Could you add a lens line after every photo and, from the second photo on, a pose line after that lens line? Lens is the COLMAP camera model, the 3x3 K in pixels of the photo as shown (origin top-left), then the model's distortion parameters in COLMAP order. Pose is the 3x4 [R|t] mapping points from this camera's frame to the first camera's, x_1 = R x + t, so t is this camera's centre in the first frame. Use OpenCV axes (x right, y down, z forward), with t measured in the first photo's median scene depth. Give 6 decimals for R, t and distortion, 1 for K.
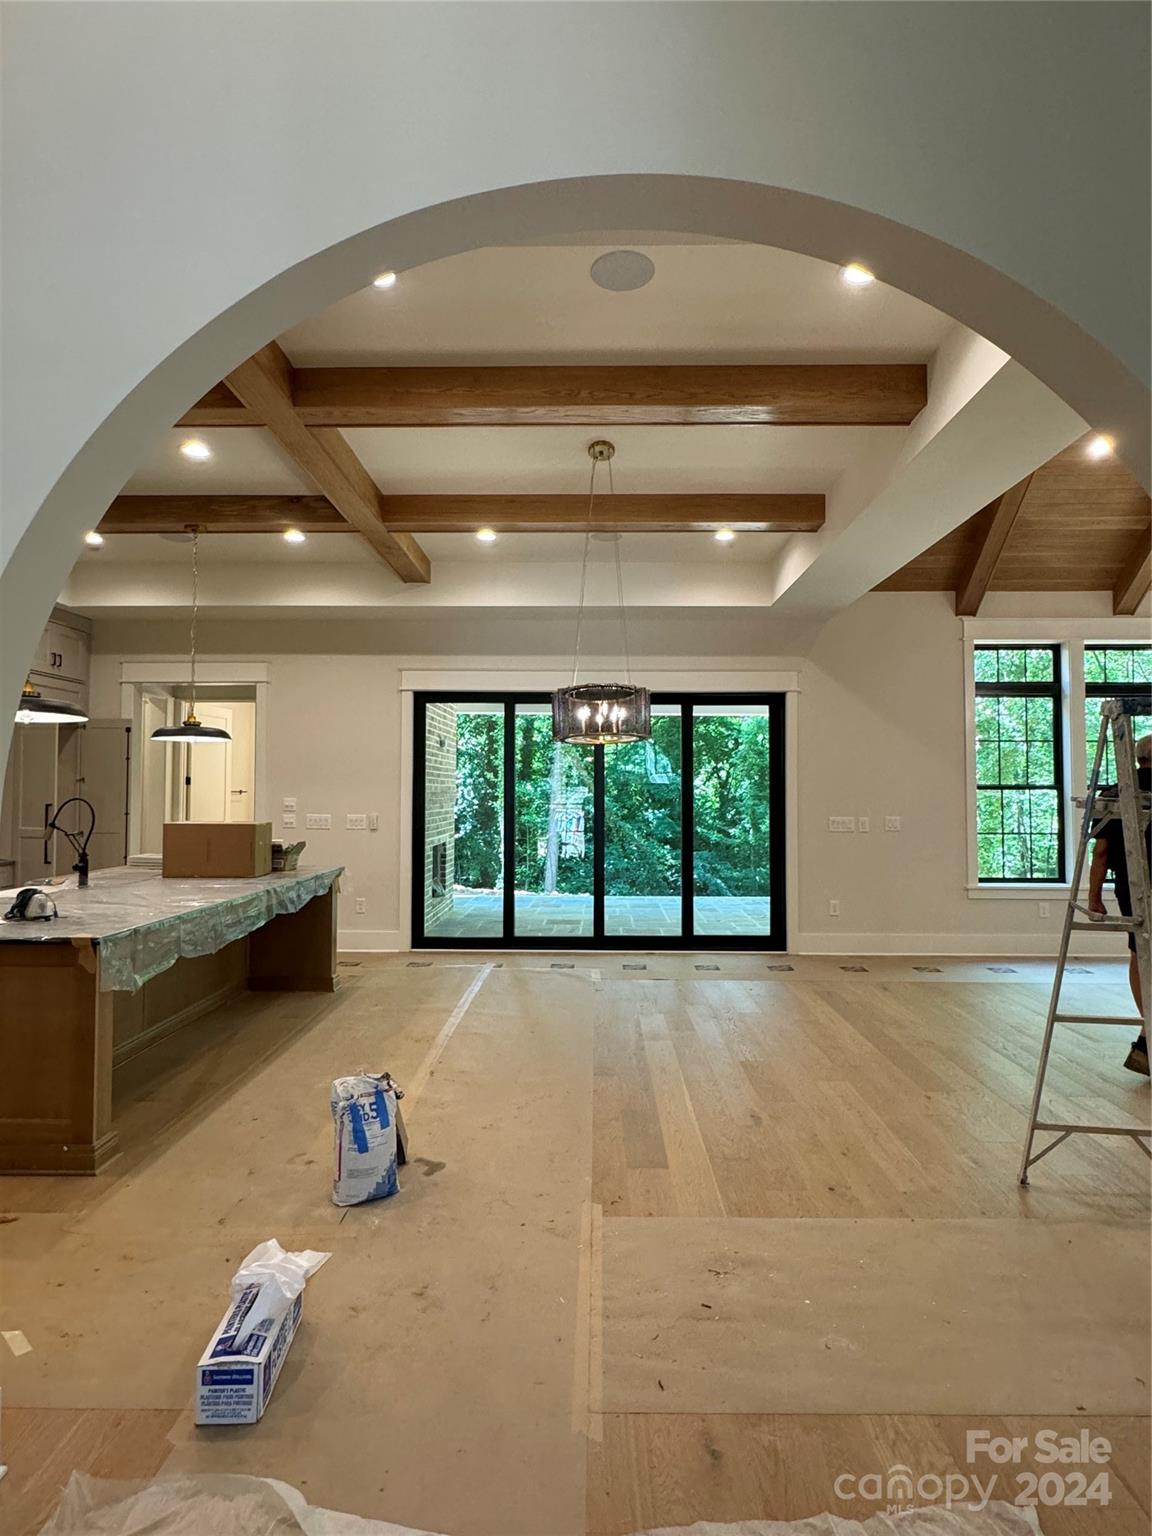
lens RADIAL K [[846.3, 0, 576.0], [0, 846.3, 768.0], [0, 0, 1]] dist [0.000883, 0.000251]
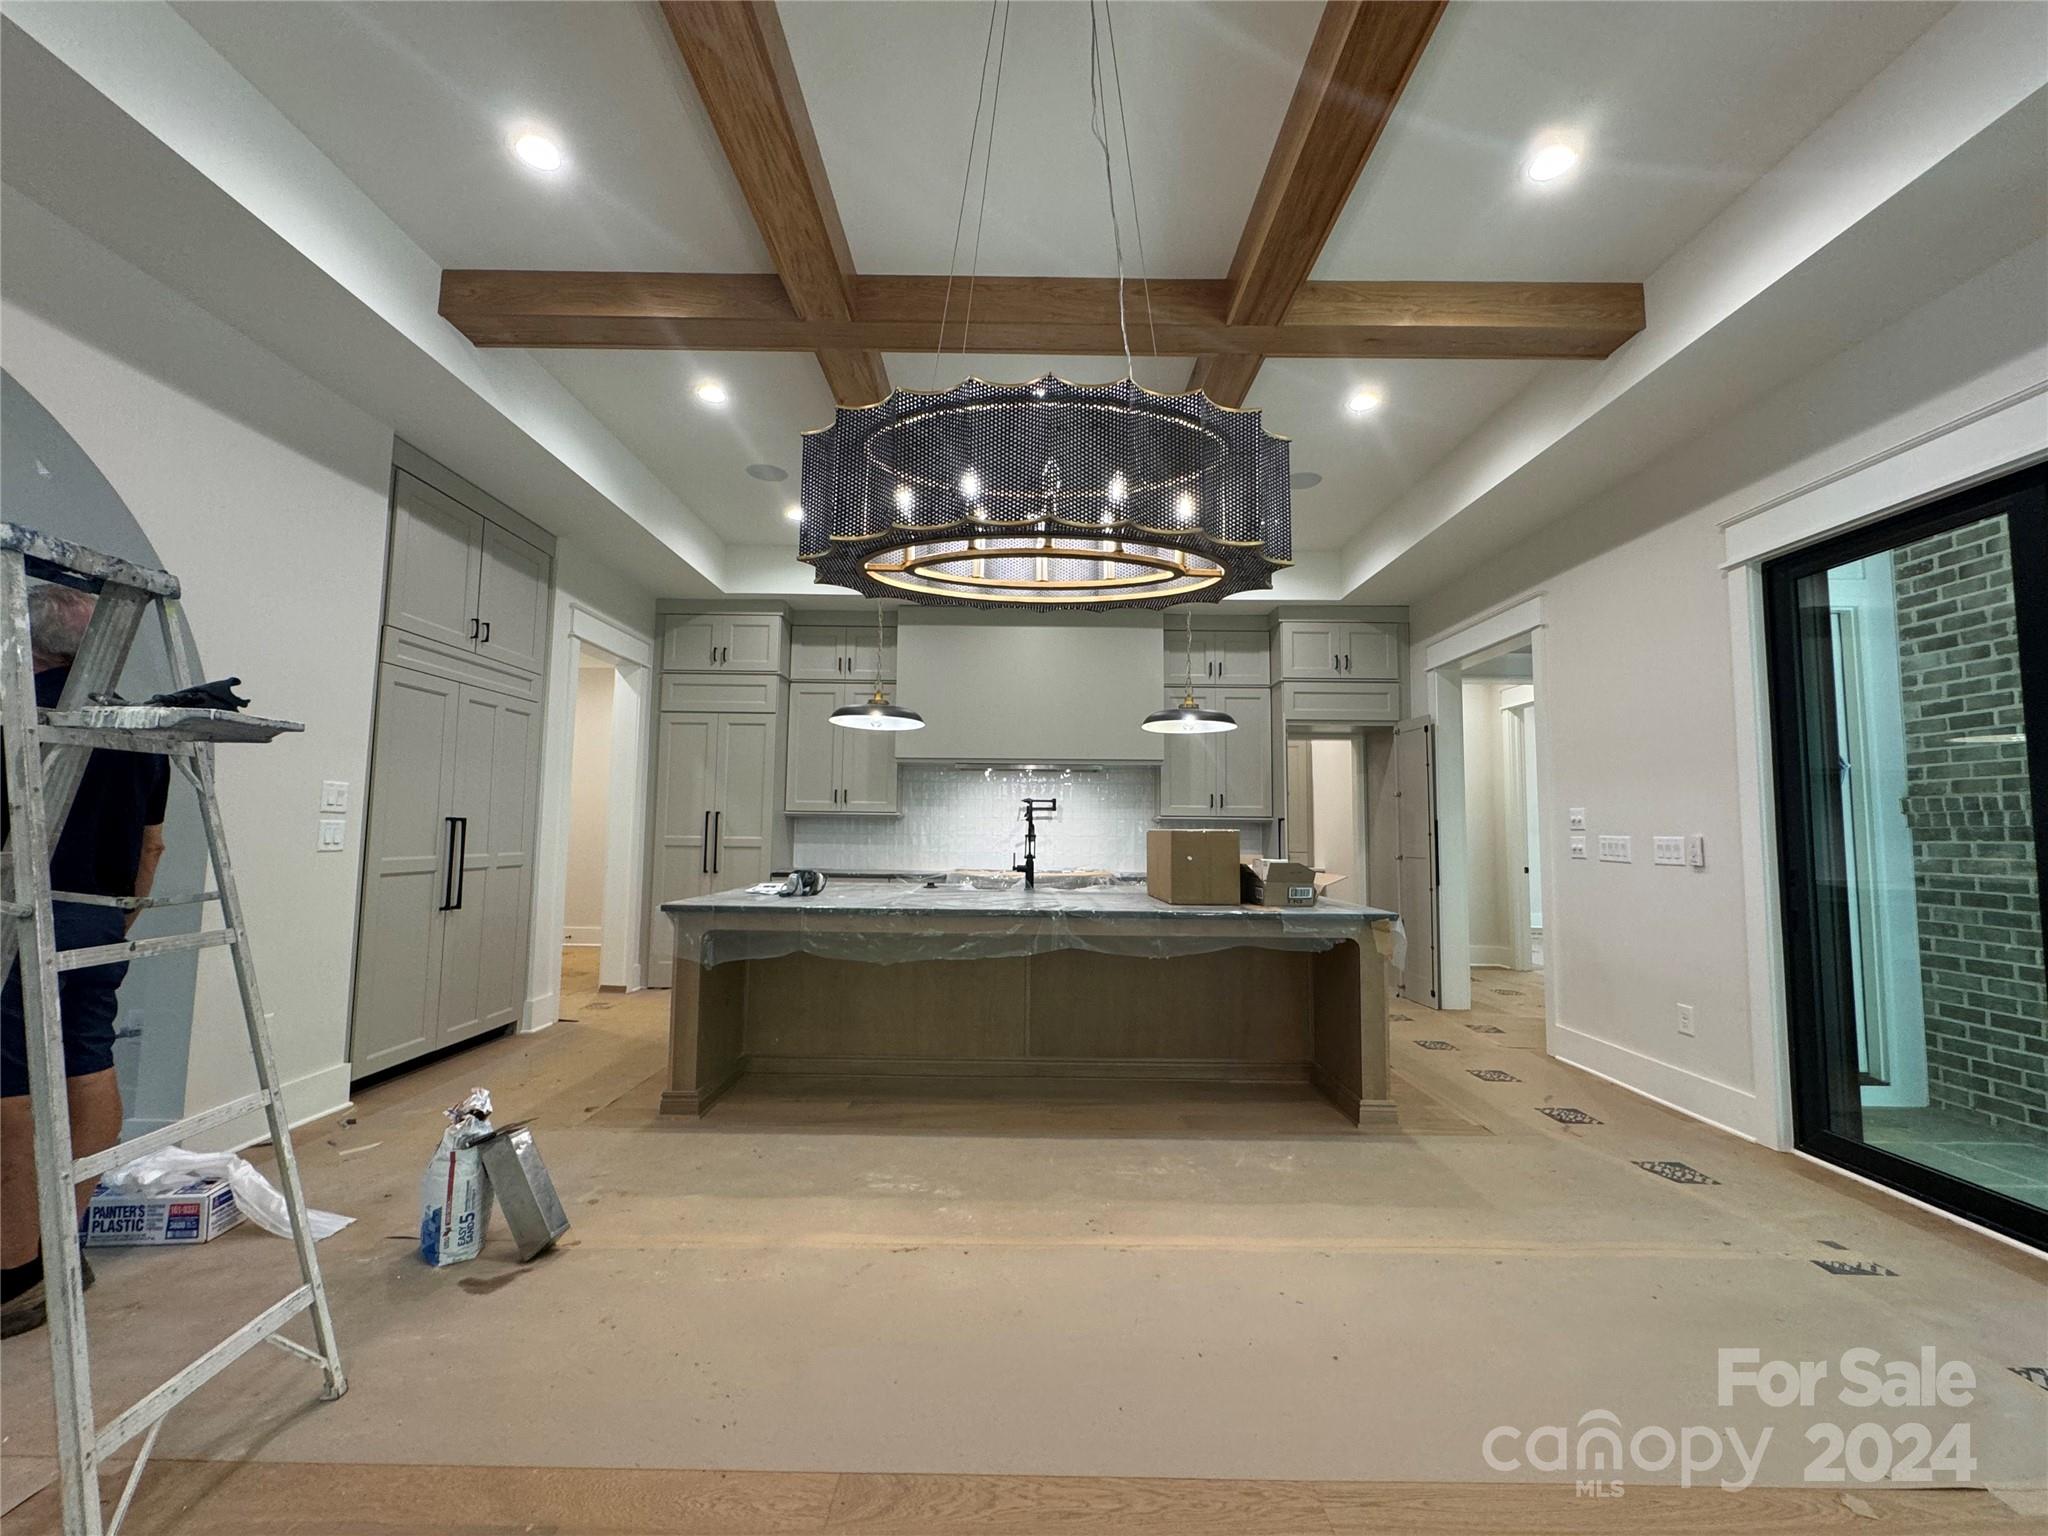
lens RADIAL K [[818.9, 0, 1024.0], [0, 818.9, 768.0], [0, 0, 1]] dist [0.001129, 0.000051]
pose [[0.015452, -0.081512, -0.996553, 0.392574], [0.017428, 0.996542, -0.081241, 0.081856], [0.999729, -0.016112, 0.016819, 1.039936]]
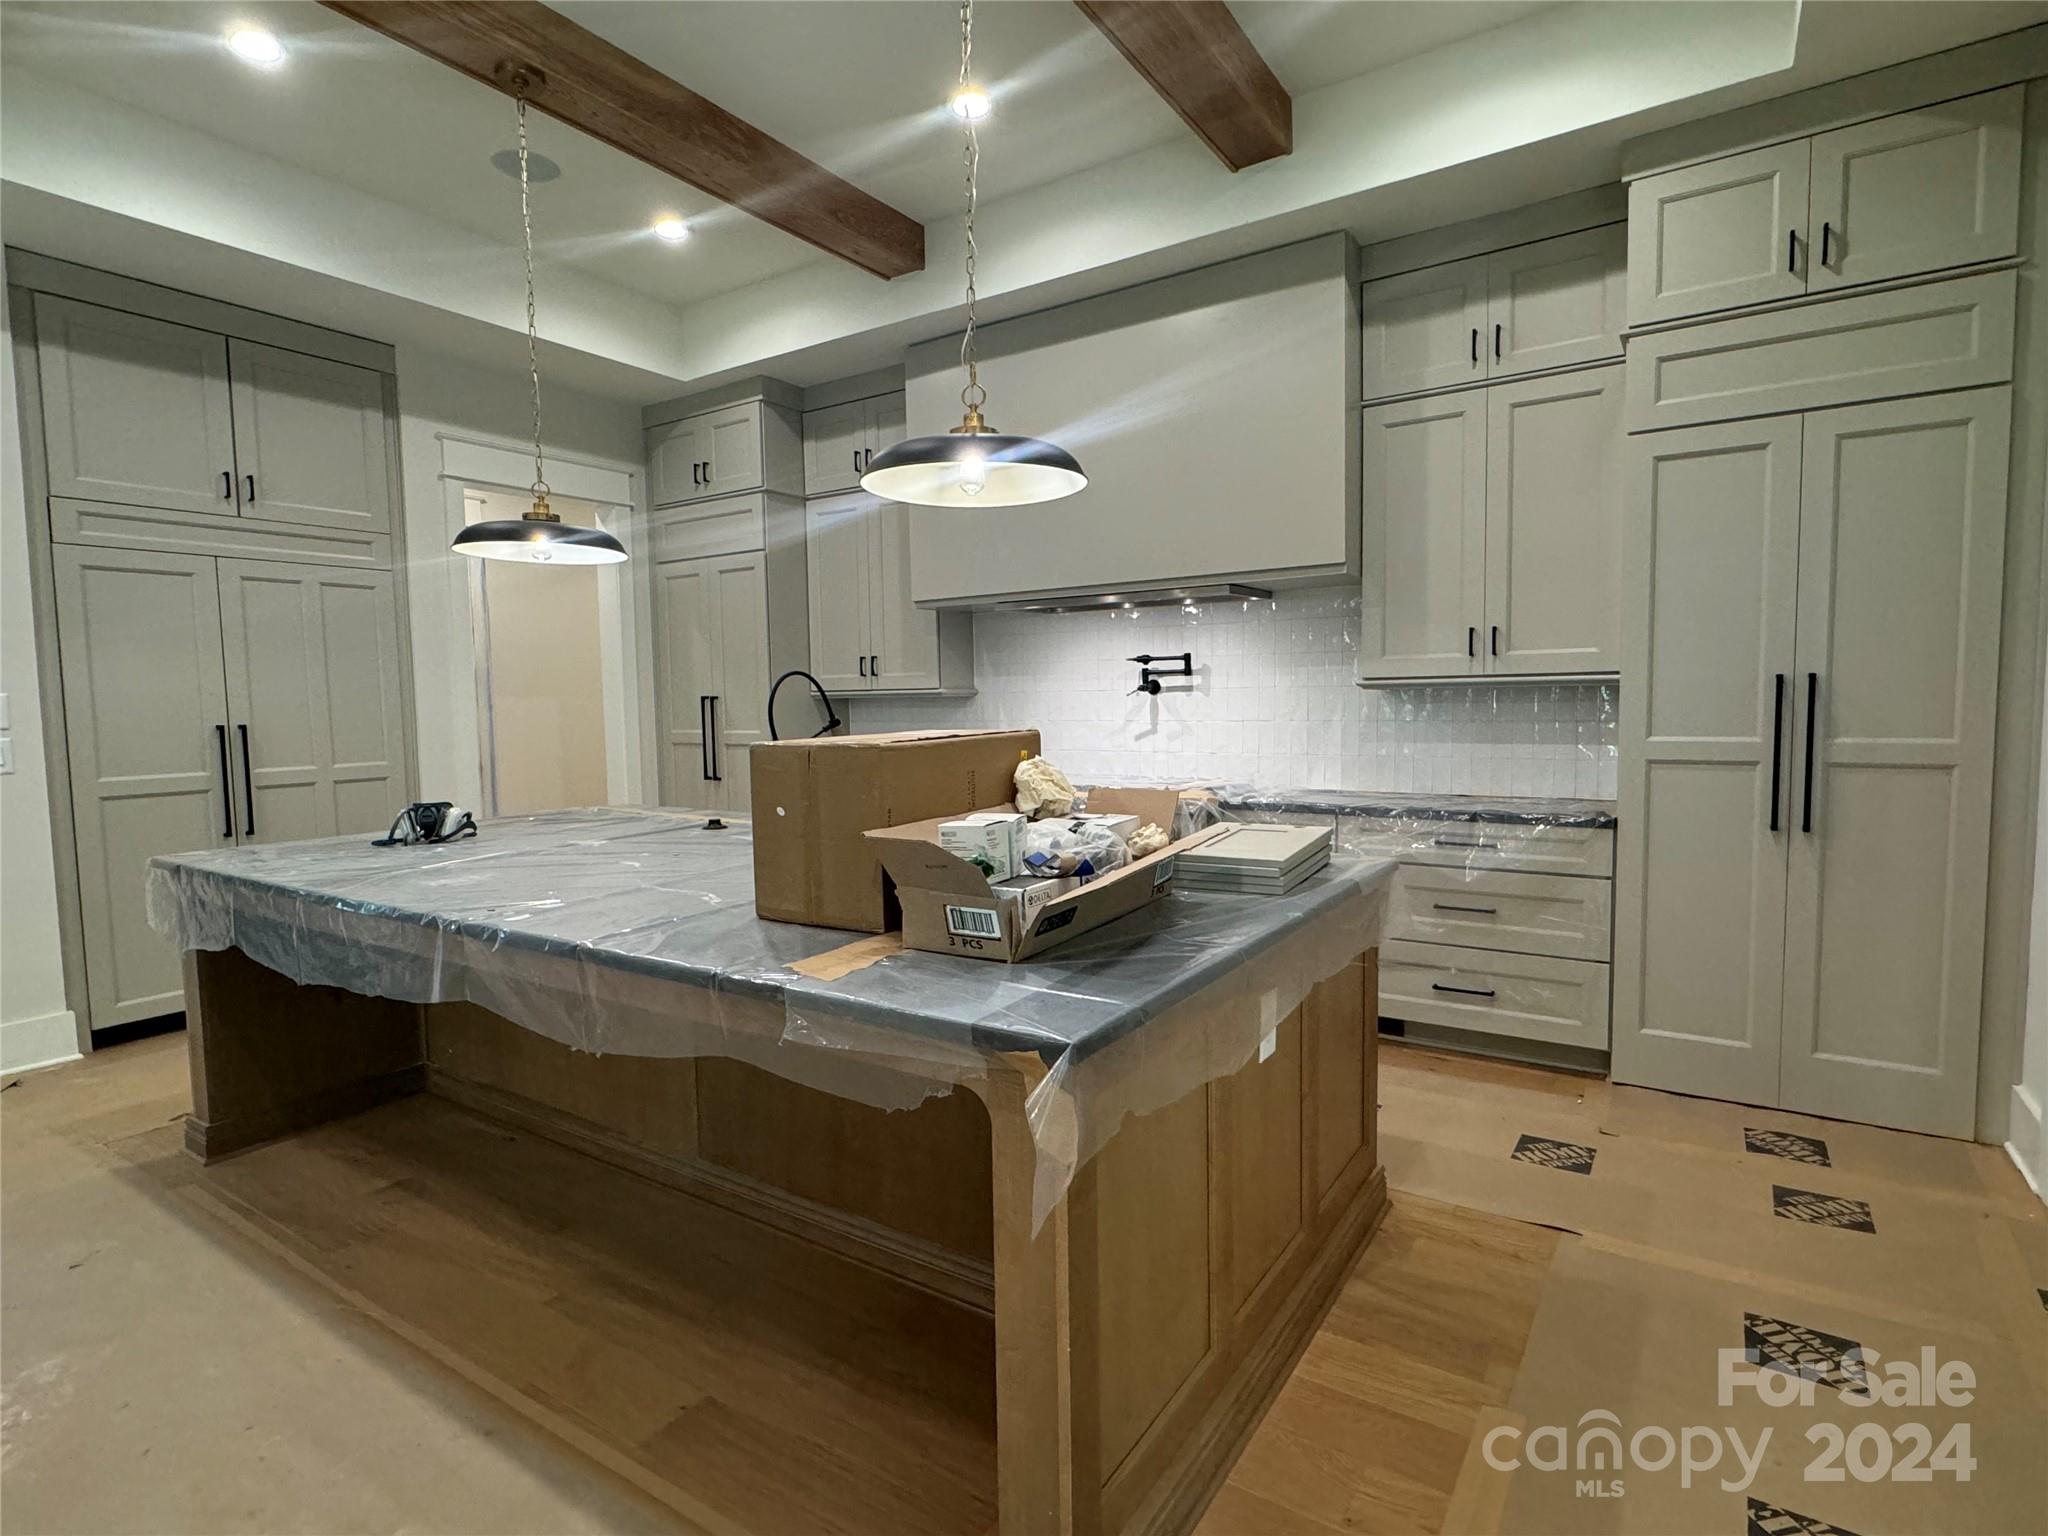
lens RADIAL K [[1033.7, 0, 1024.0], [0, 1033.7, 768.0], [0, 0, 1]] dist [-0.002847, 0.000031]
pose [[-0.541556, 0.065004, -0.838148, -0.144576], [0.041771, 0.997855, 0.050401, 0.072817], [0.839627, -0.007715, -0.543109, 1.549710]]
